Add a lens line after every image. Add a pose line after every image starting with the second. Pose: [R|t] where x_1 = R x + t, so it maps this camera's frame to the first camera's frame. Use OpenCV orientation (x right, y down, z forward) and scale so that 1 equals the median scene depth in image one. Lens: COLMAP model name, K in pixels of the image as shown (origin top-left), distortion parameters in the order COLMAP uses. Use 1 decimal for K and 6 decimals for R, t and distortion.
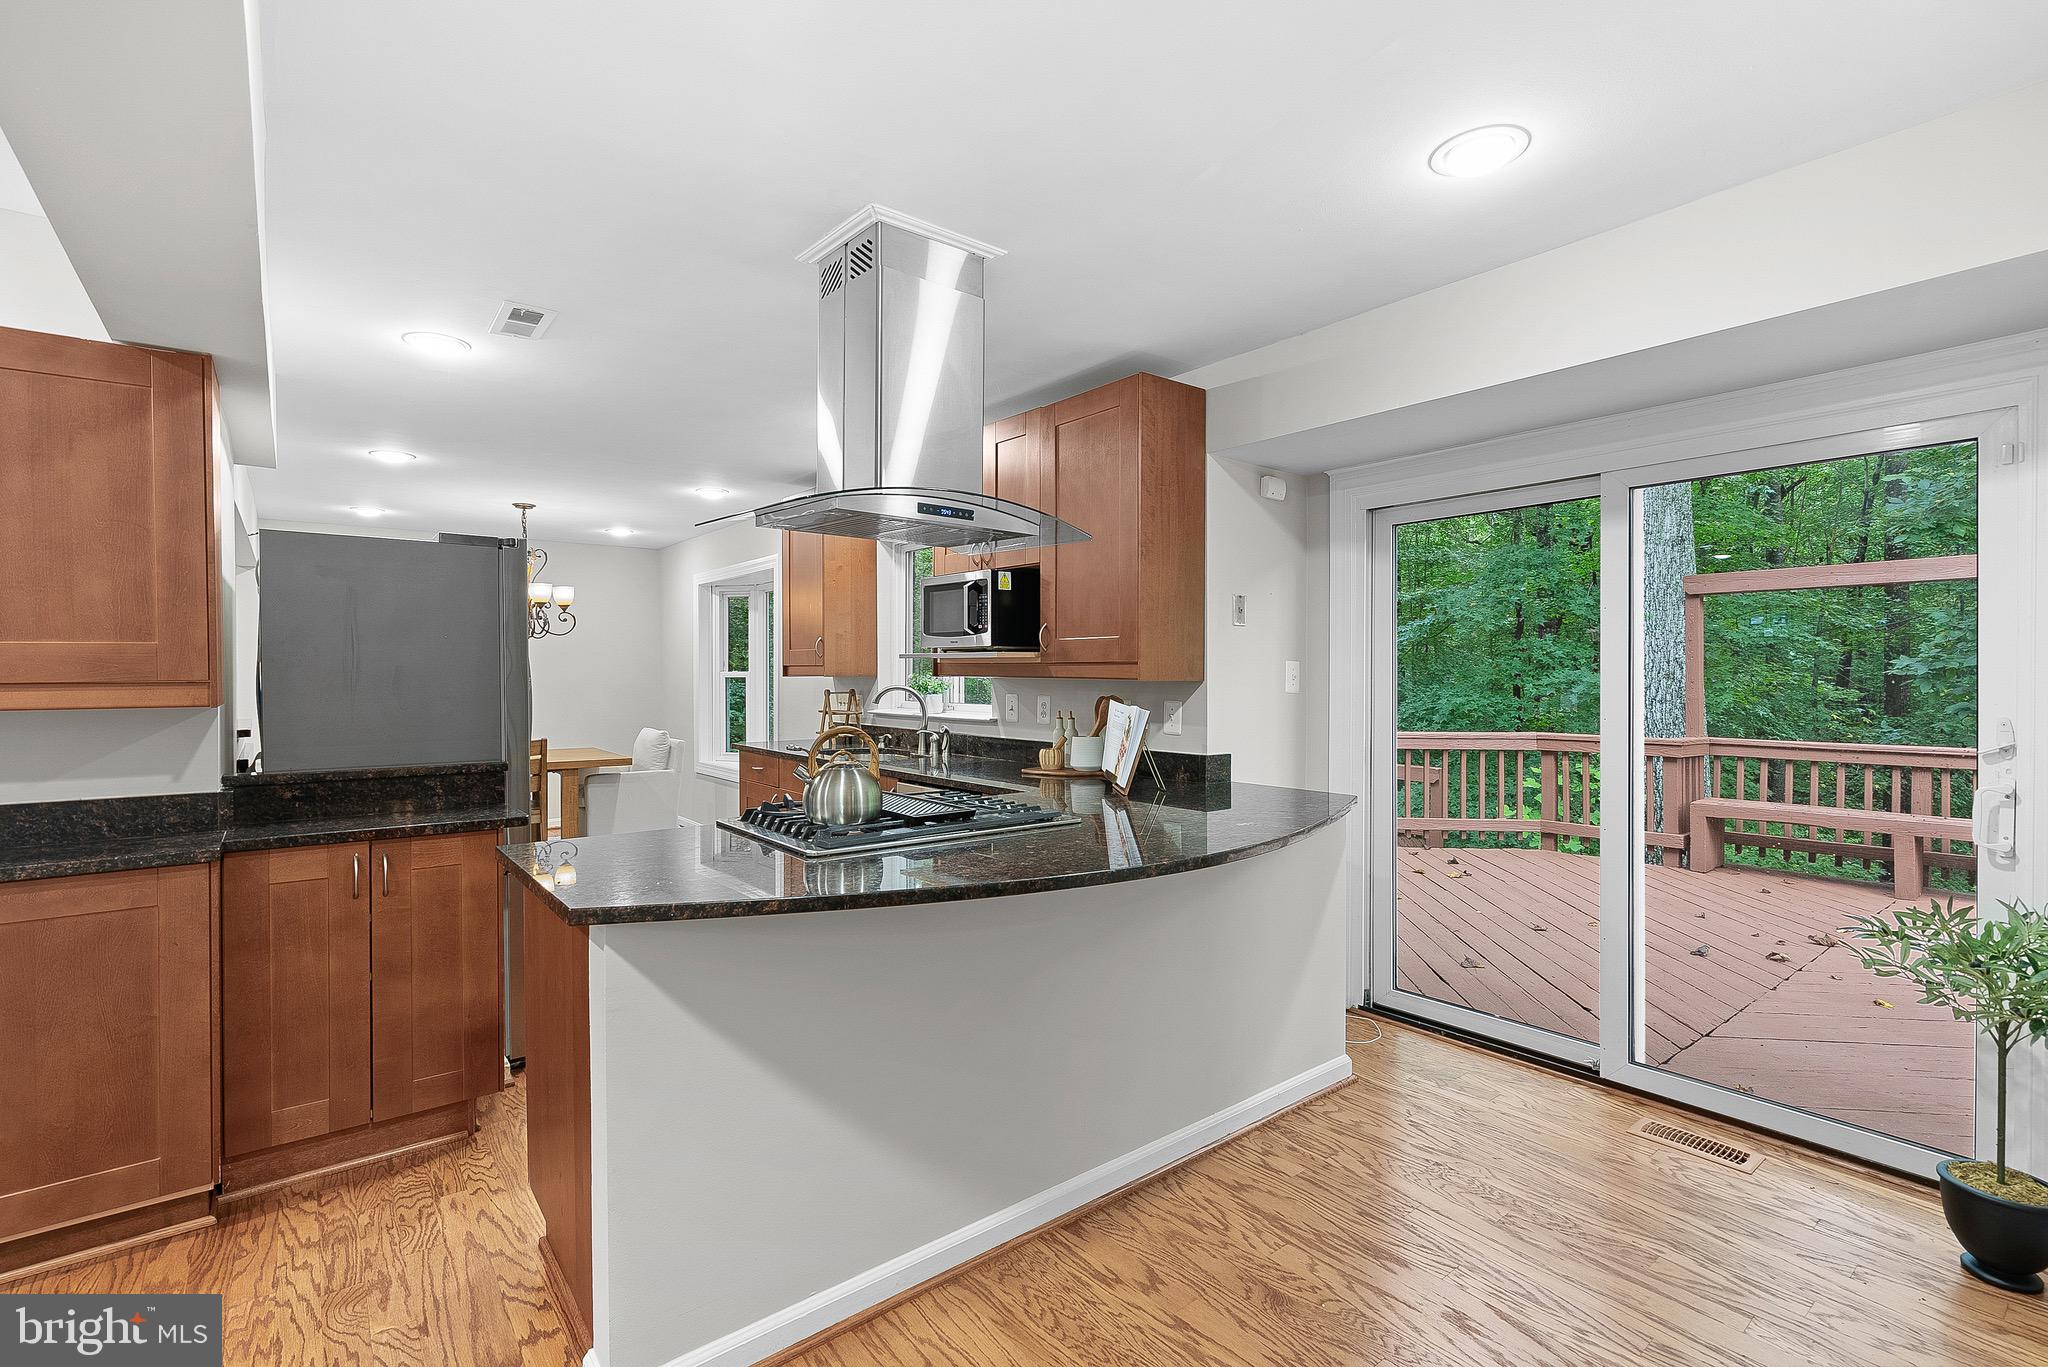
lens RADIAL K [[931.6, 0, 1021.5], [0, 931.6, 672.0], [0, 0, 1]] dist [-0.003689, 0.000486]
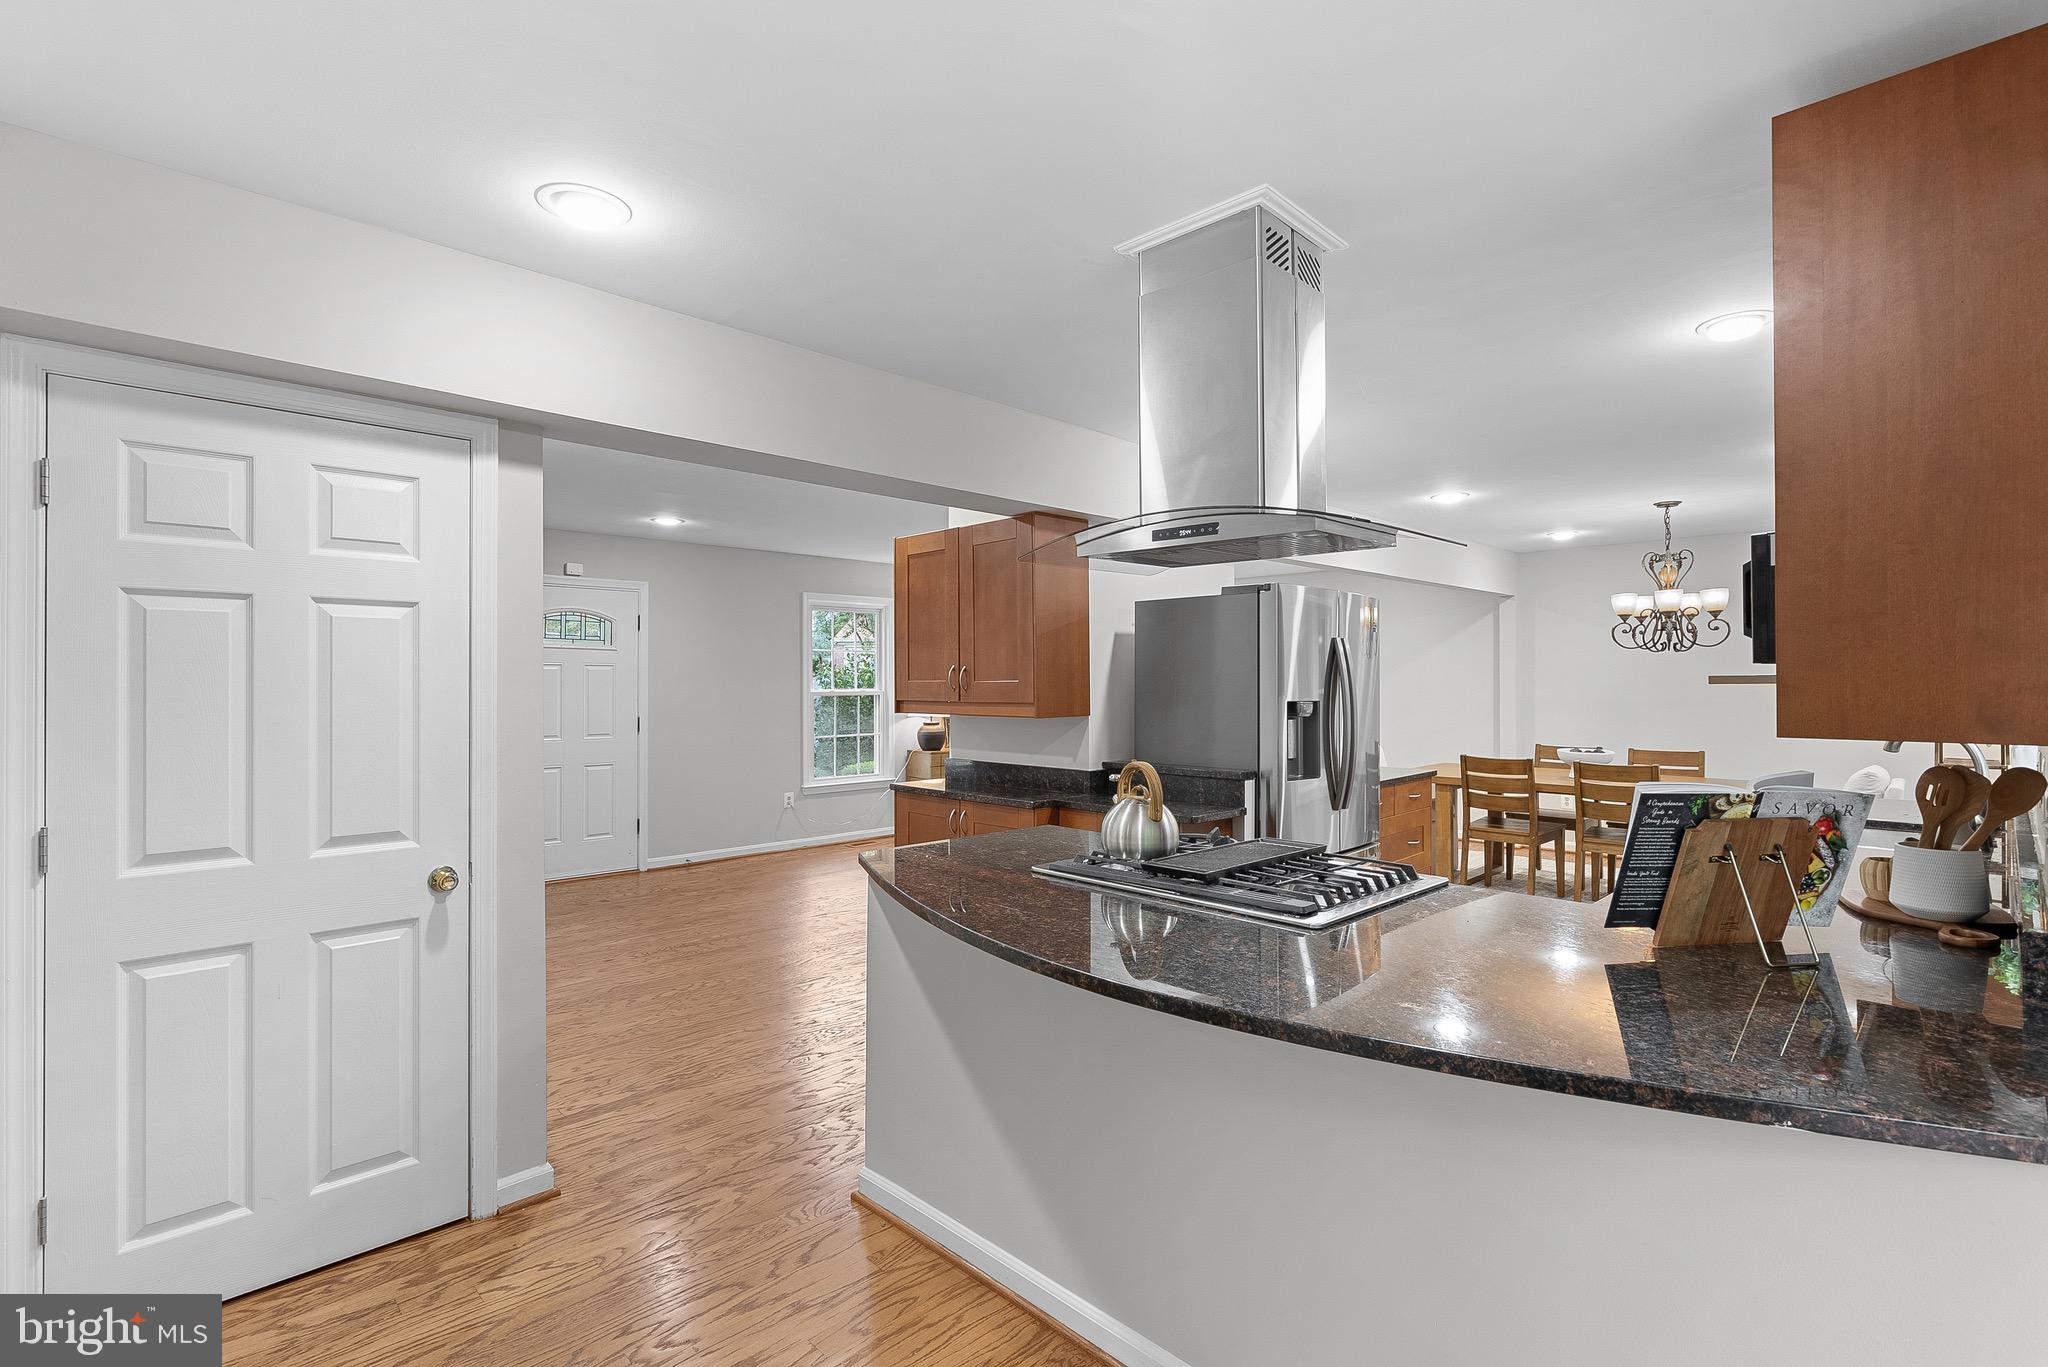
lens RADIAL K [[946.4, 0, 1029.1], [0, 946.4, 668.4], [0, 0, 1]] dist [-0.002913, 0.000744]
pose [[0.119741, -0.007727, -0.992775, 0.456515], [-0.000043, 0.999970, -0.007788, -0.019330], [0.992805, 0.000975, 0.119737, 0.422740]]
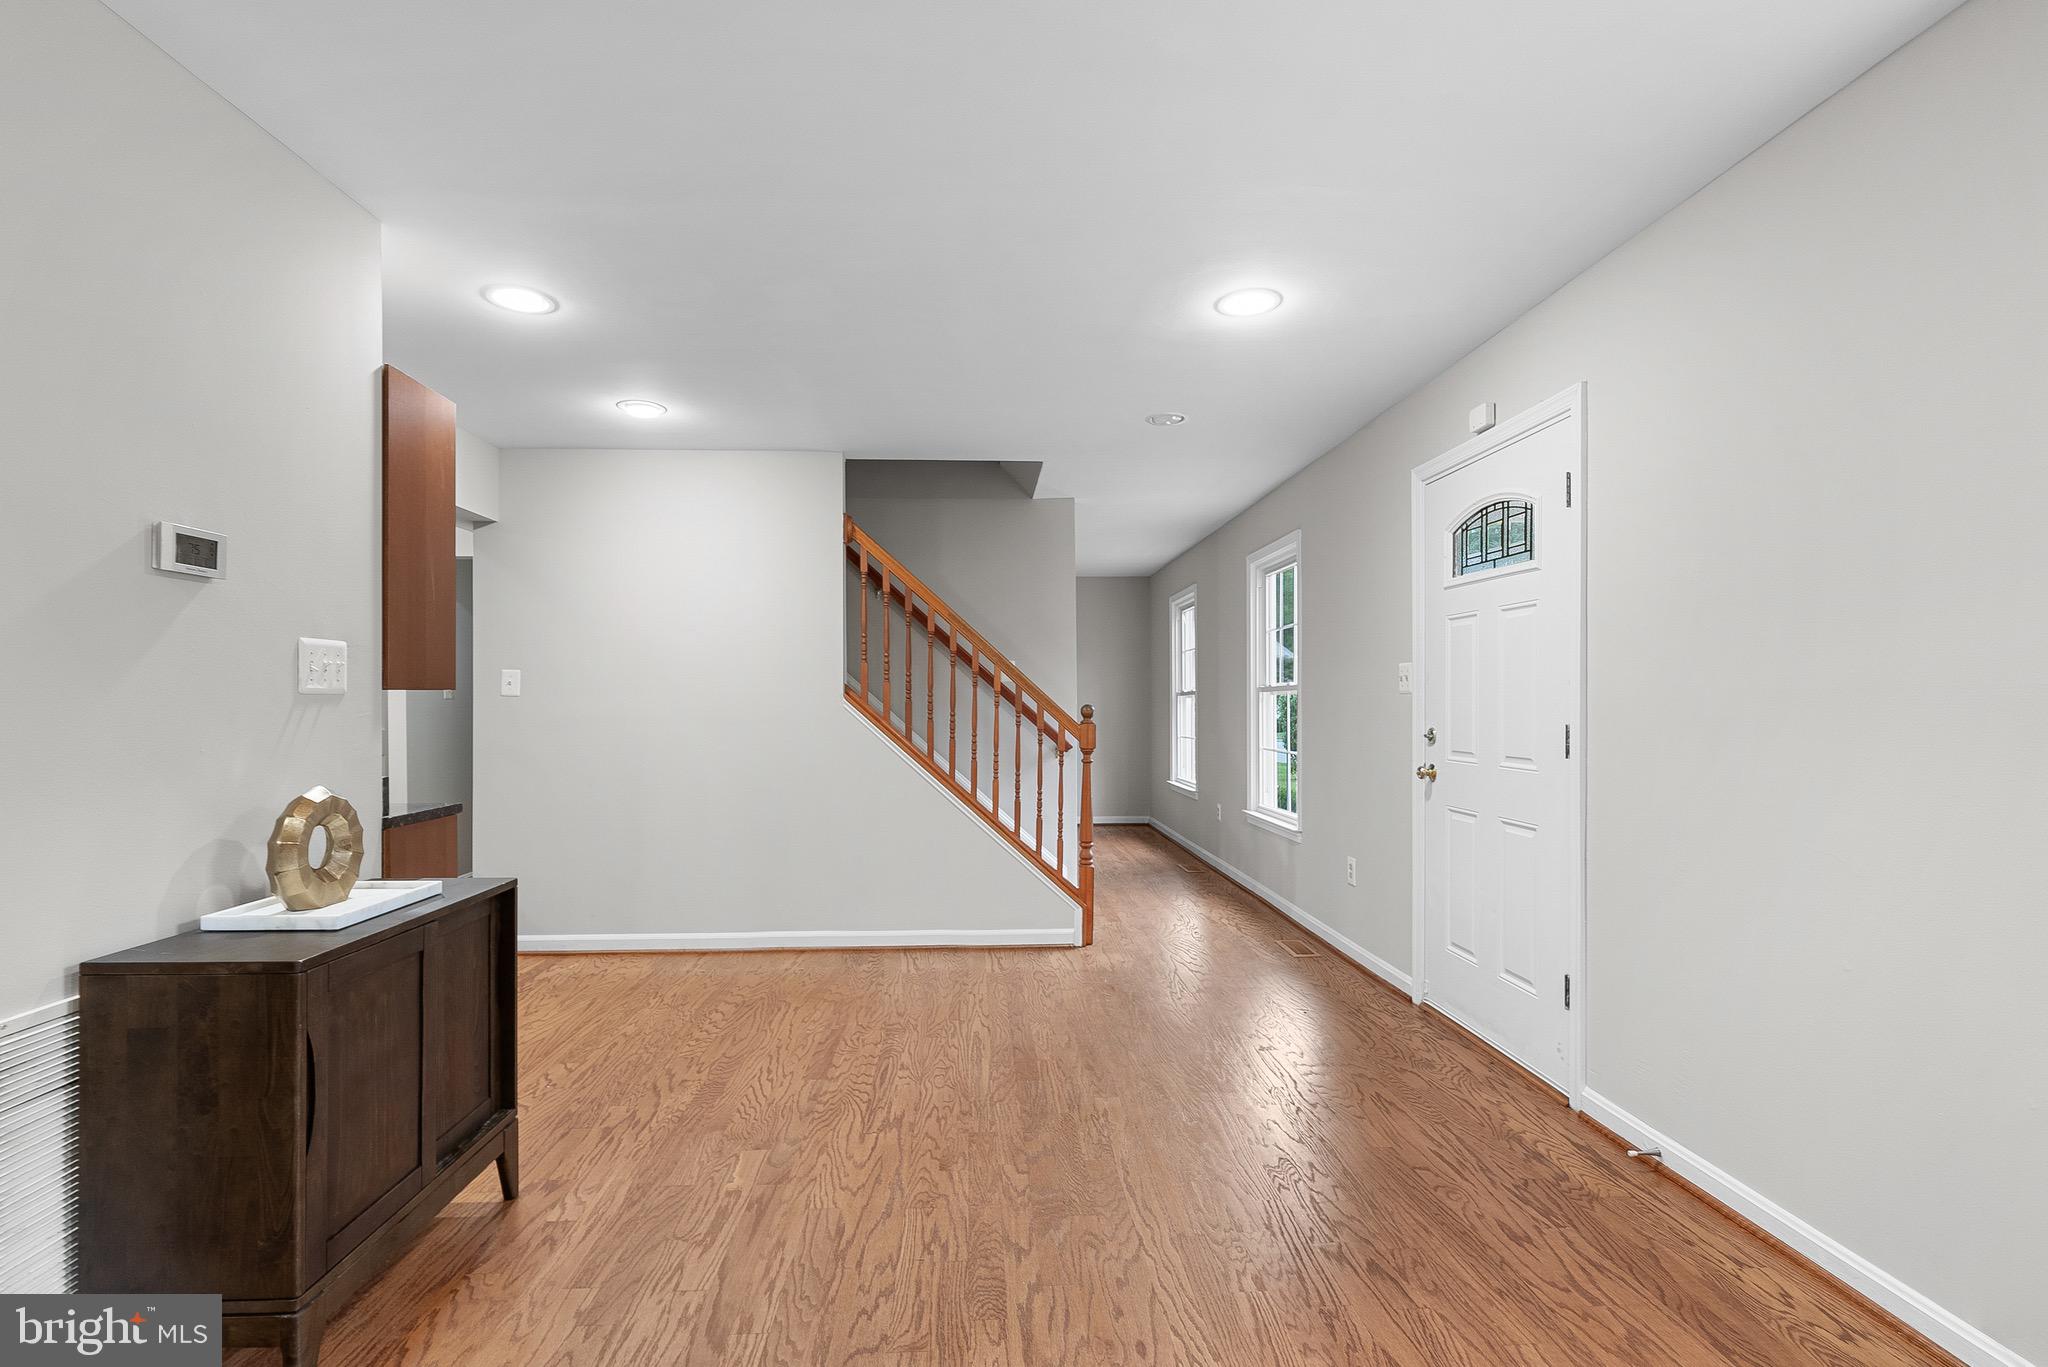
lens RADIAL K [[941.5, 0, 1010.2], [0, 941.5, 705.5], [0, 0, 1]] dist [-0.001861, 0.000688]
pose [[-0.818040, 0.005831, 0.575132, -1.345426], [0.006336, 0.999979, -0.001126, 0.038408], [-0.575127, 0.002723, -0.818060, 0.717883]]
